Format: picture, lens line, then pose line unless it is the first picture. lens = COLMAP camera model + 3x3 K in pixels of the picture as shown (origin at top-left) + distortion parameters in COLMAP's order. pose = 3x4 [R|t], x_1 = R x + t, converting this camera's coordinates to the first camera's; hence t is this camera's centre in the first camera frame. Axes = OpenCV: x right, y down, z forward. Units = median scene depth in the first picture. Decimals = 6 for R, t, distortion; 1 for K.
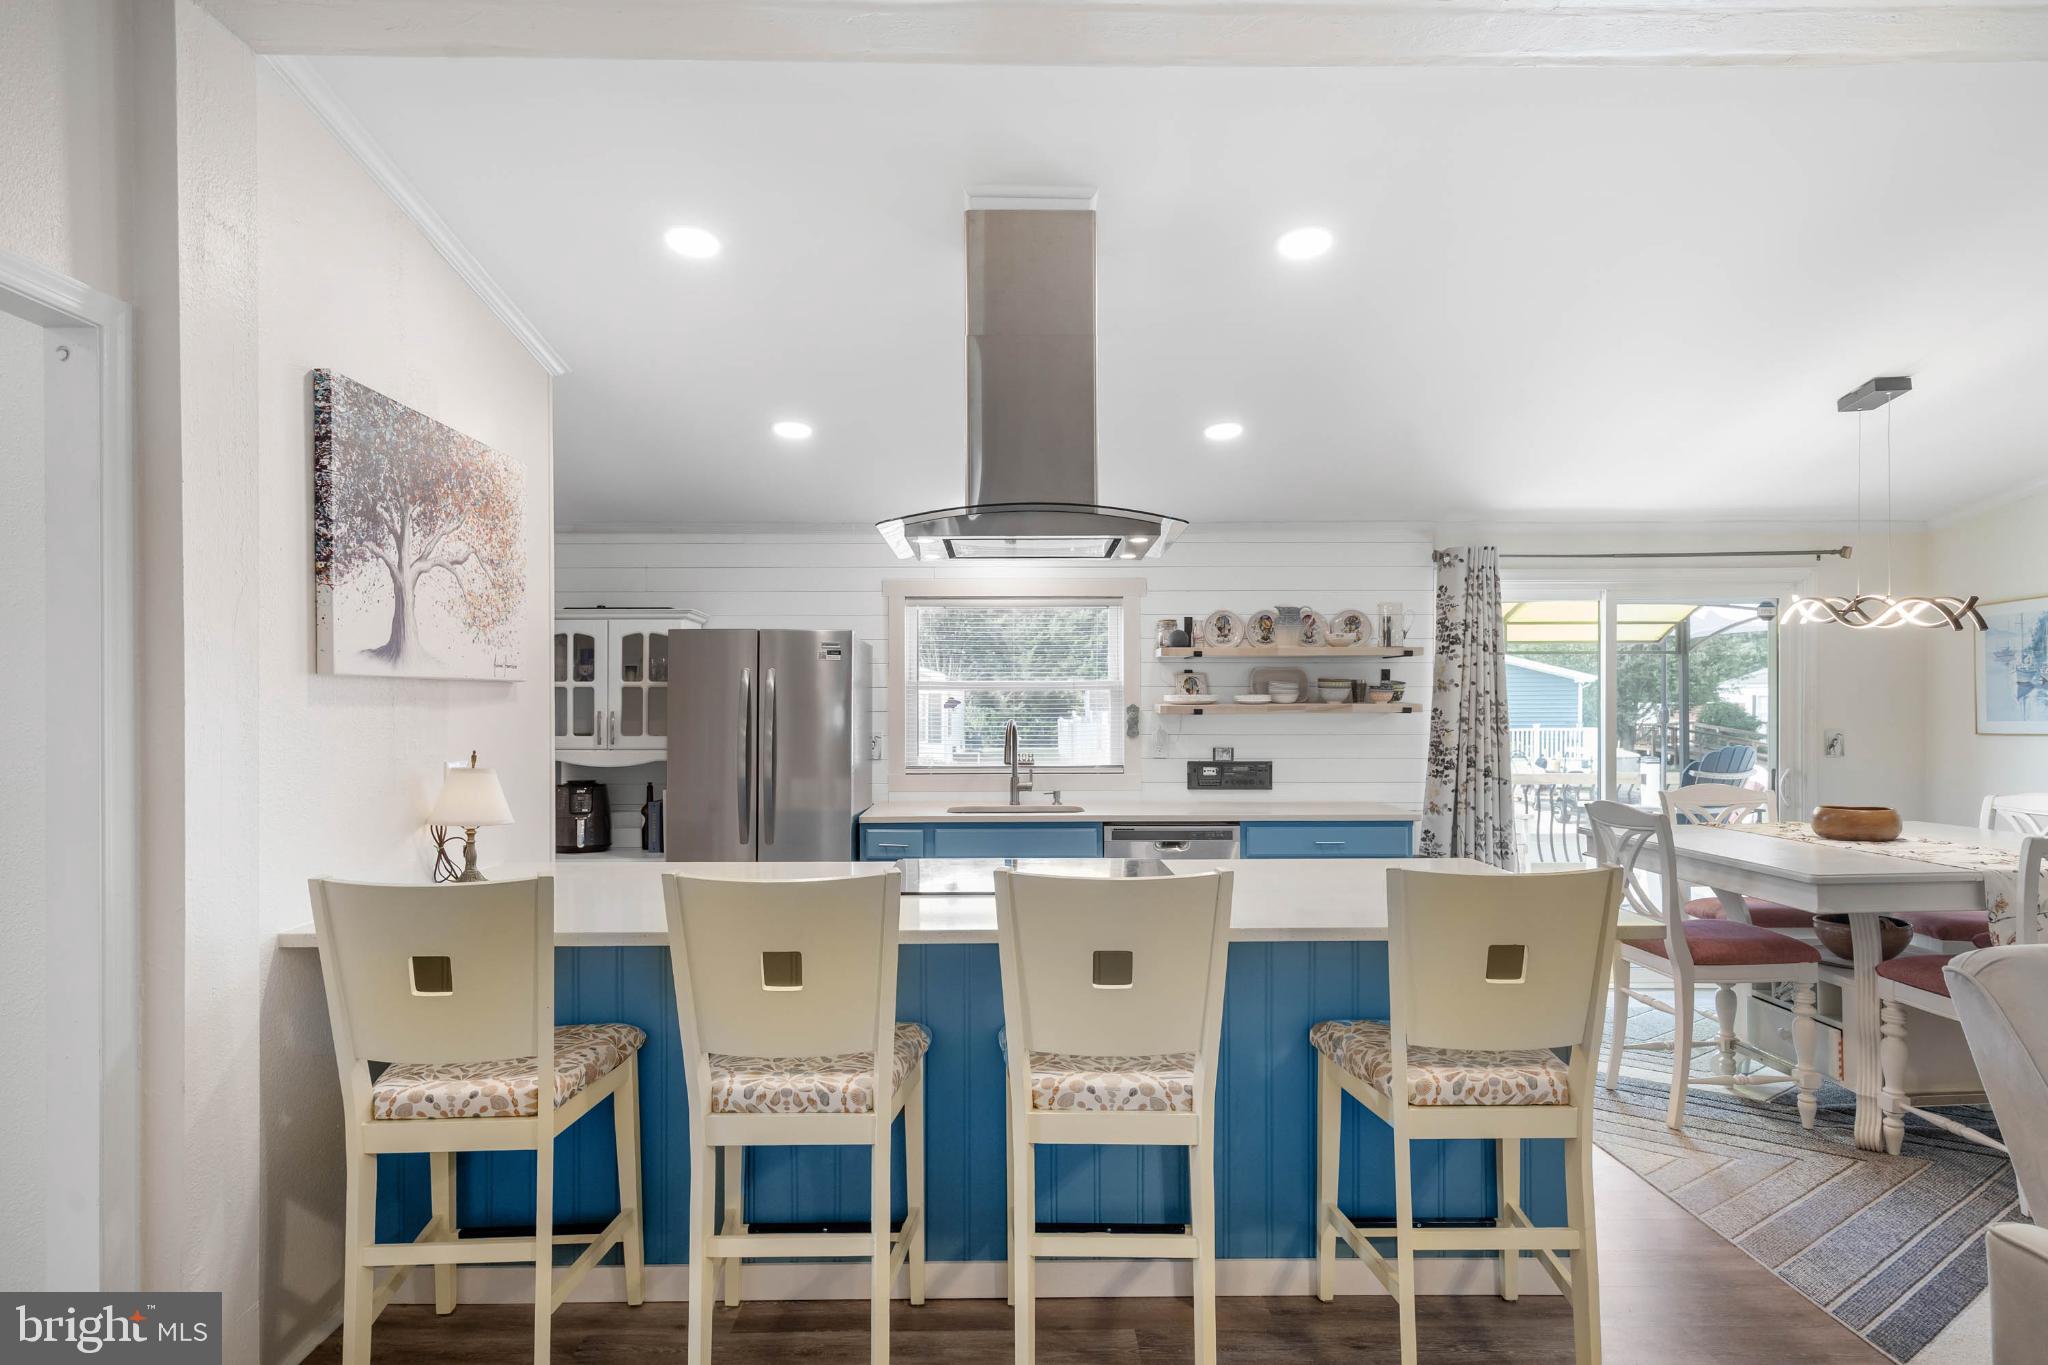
lens RADIAL K [[1145.4, 0, 1025.4], [0, 1145.4, 718.1], [0, 0, 1]] dist [0.012115, -0.001014]
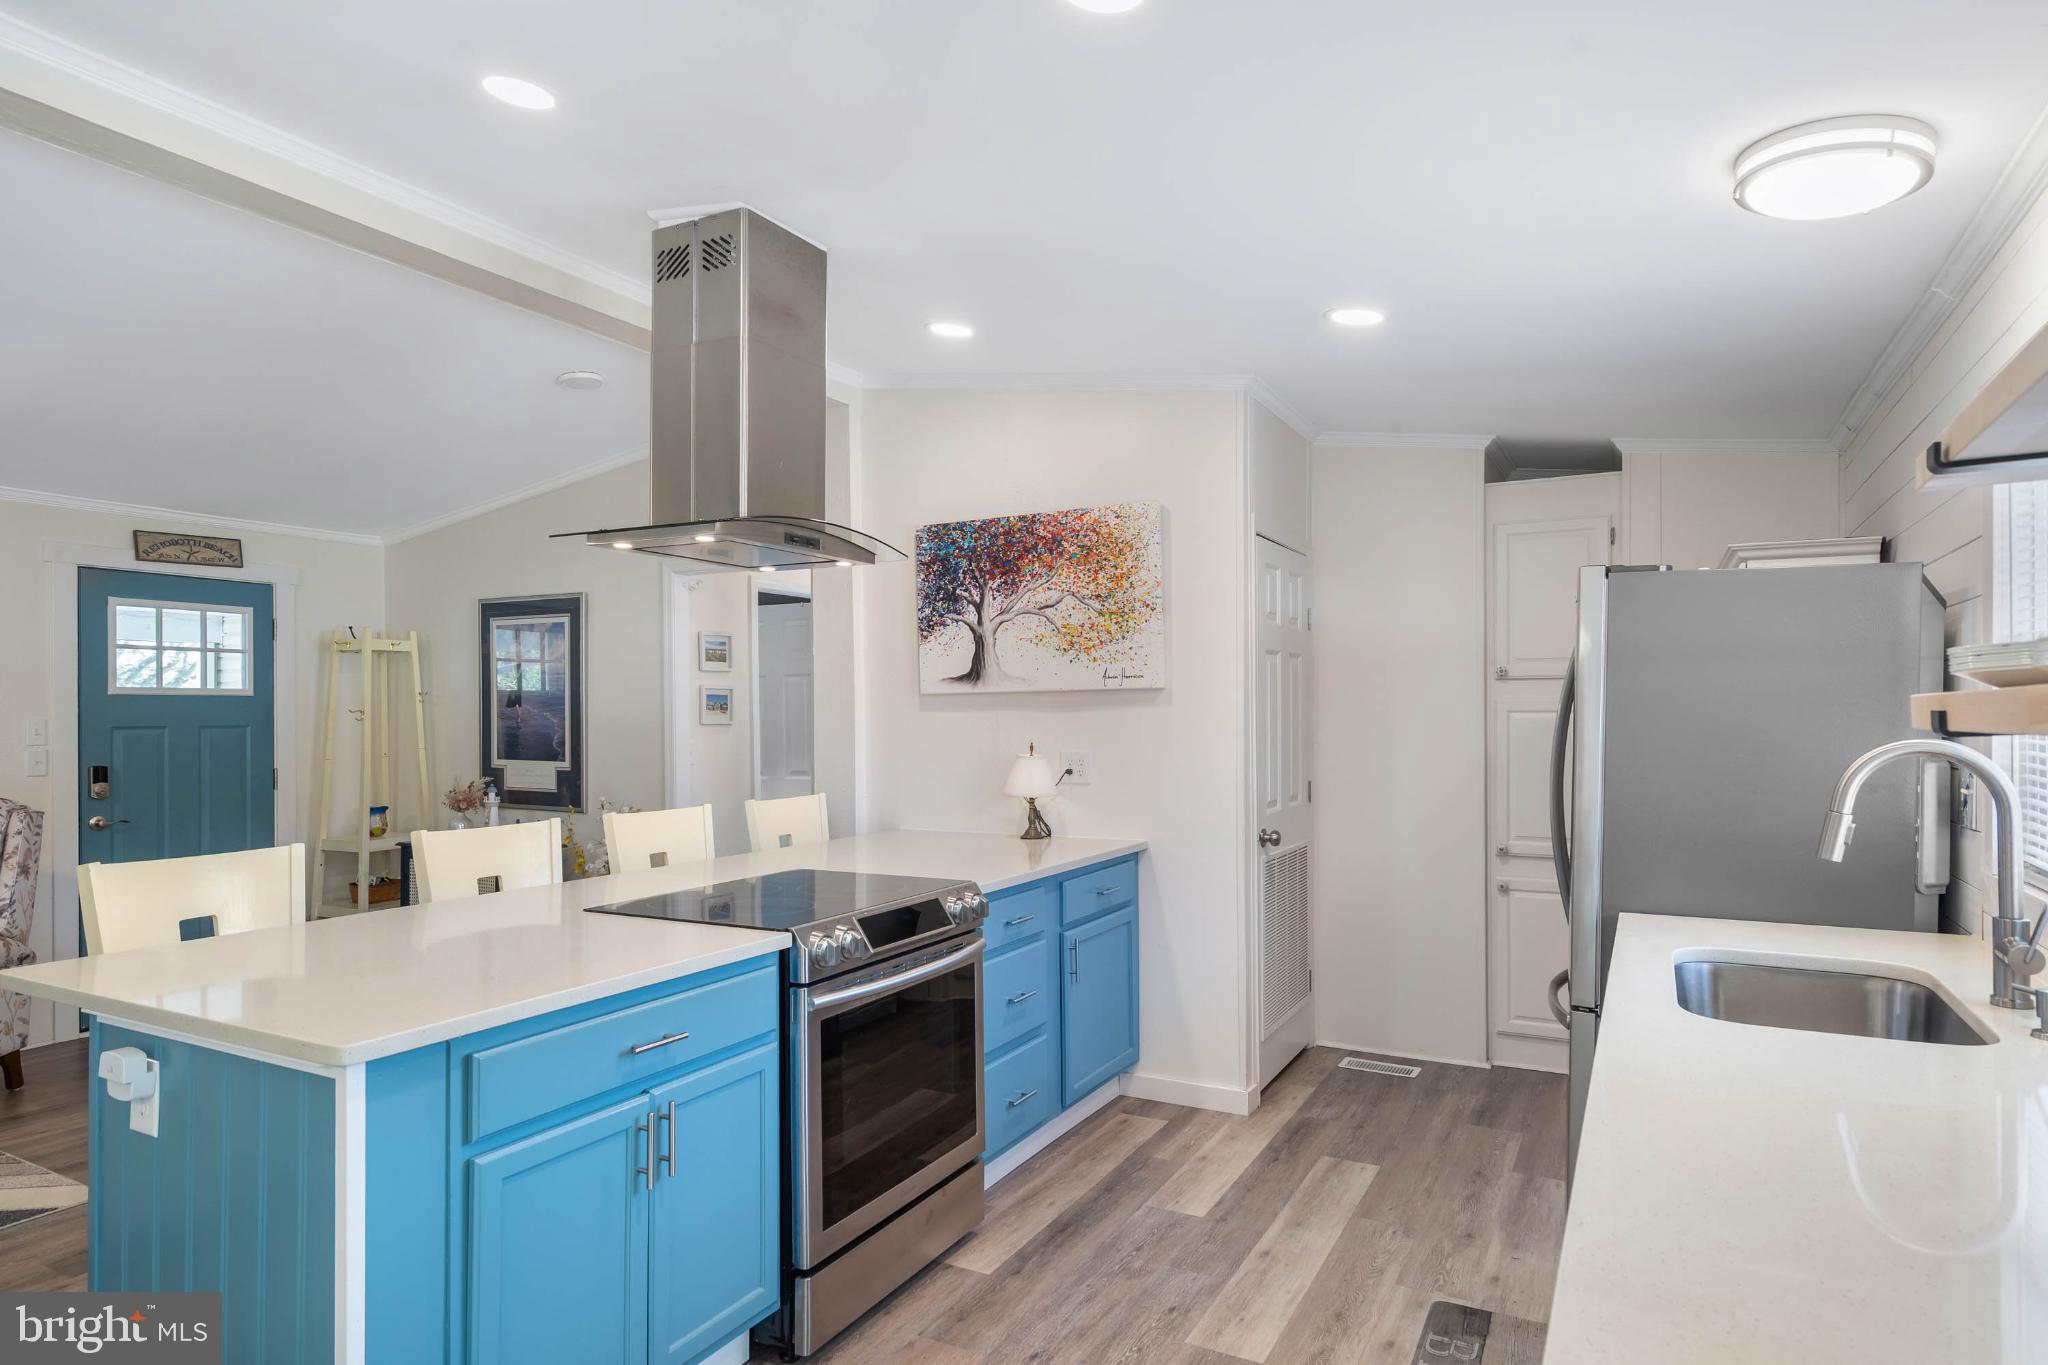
lens RADIAL K [[1163.1, 0, 1039.5], [0, 1163.1, 705.3], [0, 0, 1]] dist [0.004676, 0.000400]
pose [[-0.483954, -0.001396, -0.875092, 0.433044], [-0.000074, 0.999999, -0.001555, -0.008414], [0.875093, -0.000688, -0.483953, 0.979268]]
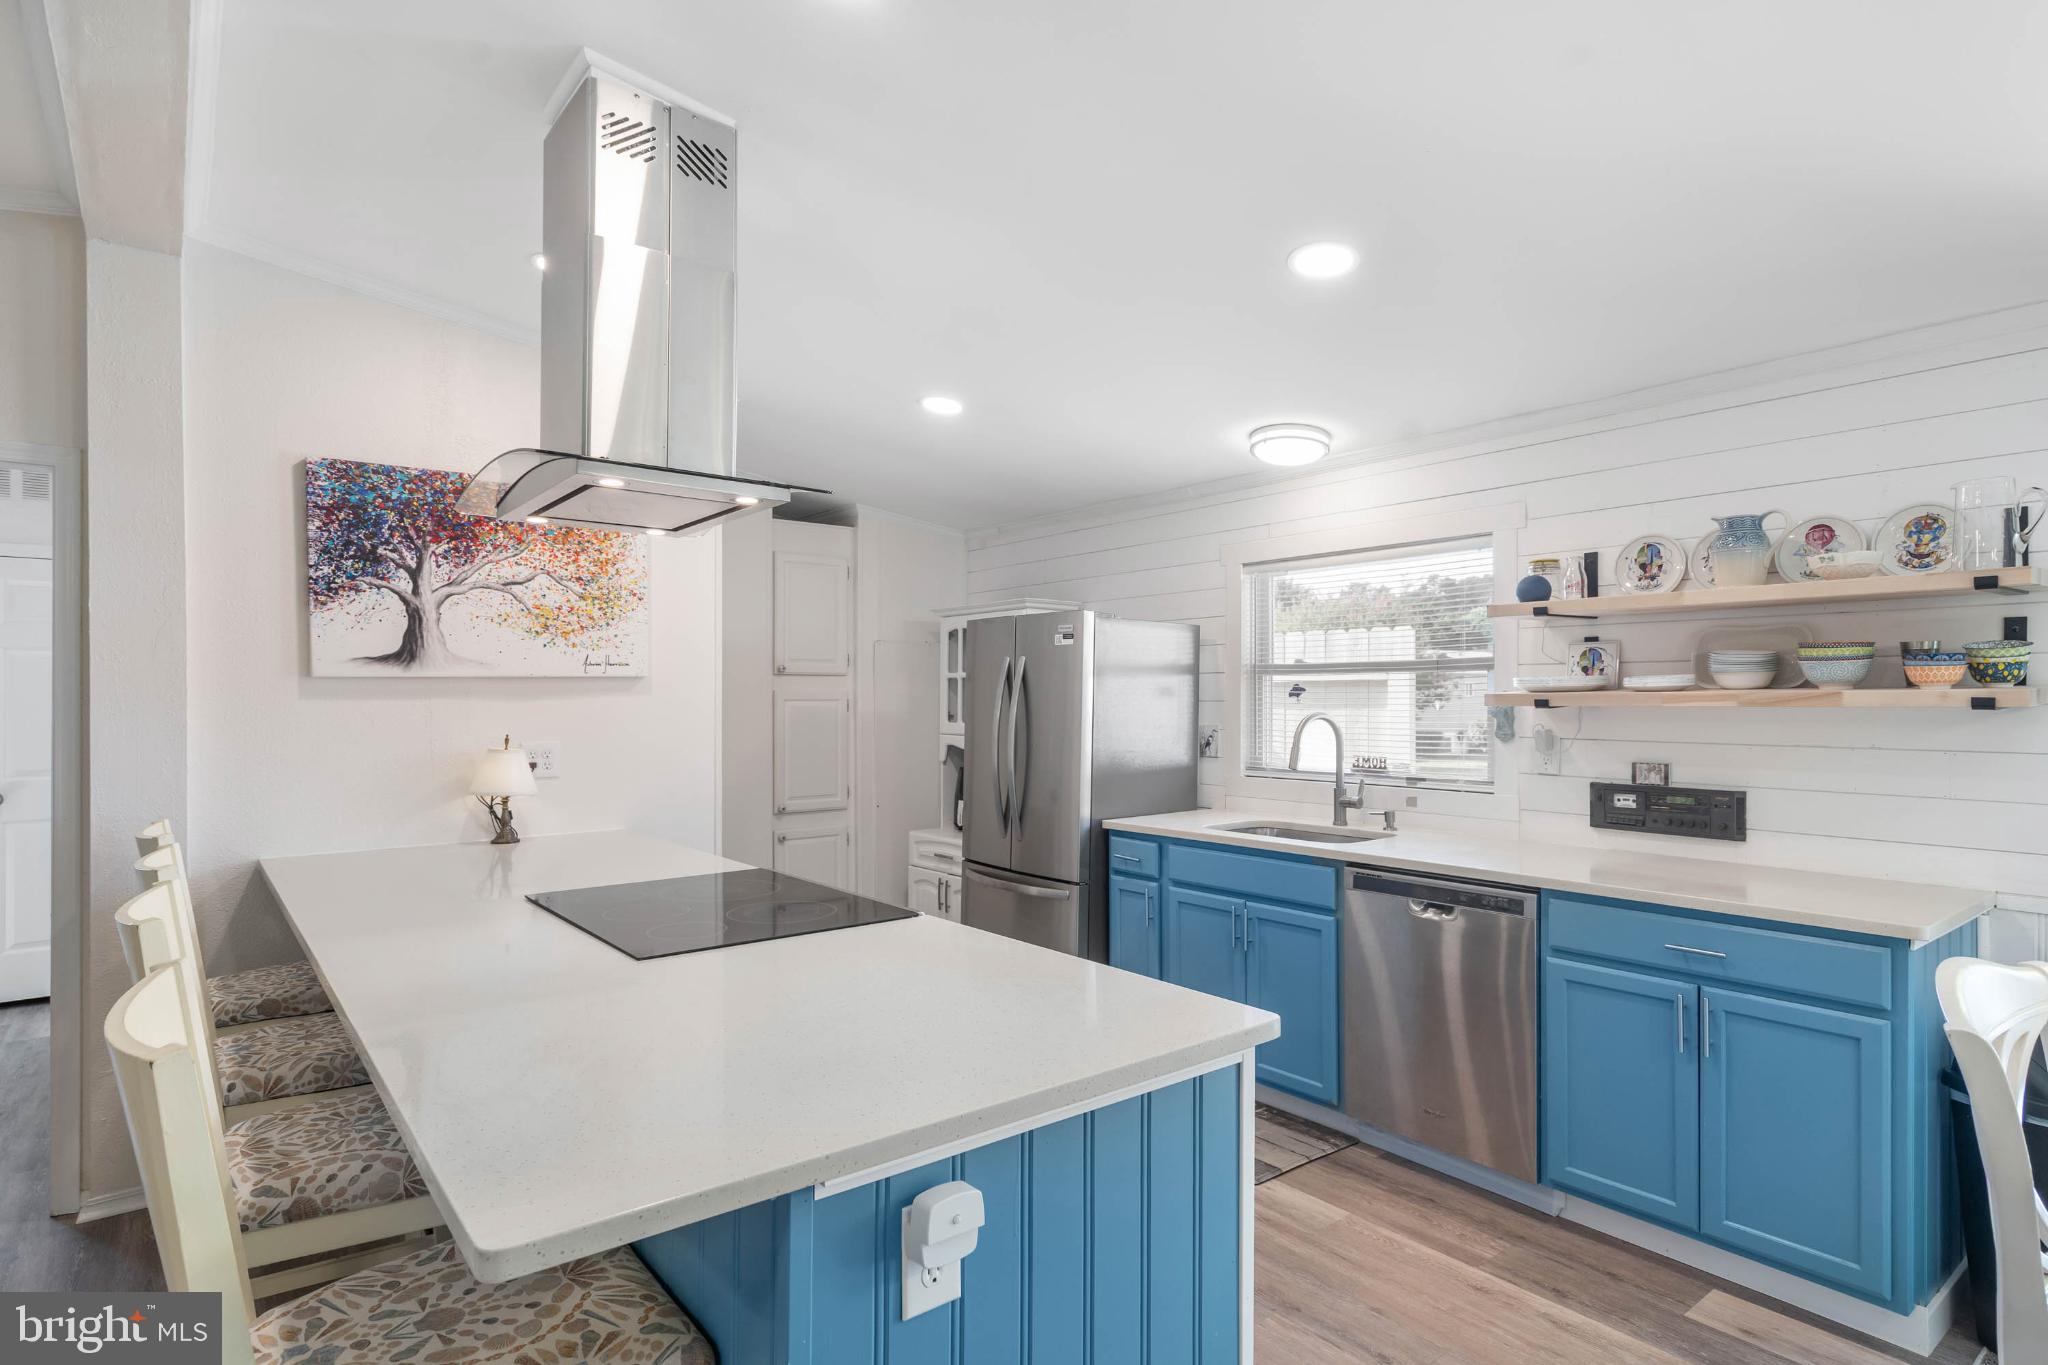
lens RADIAL K [[1076.4, 0, 1019.7], [0, 1076.4, 695.8], [0, 0, 1]] dist [0.007708, -0.000848]
pose [[0.610310, 0.000333, -0.792162, 0.450984], [-0.004078, 0.999988, -0.002722, -0.007243], [0.792152, 0.004891, 0.610304, 0.421981]]
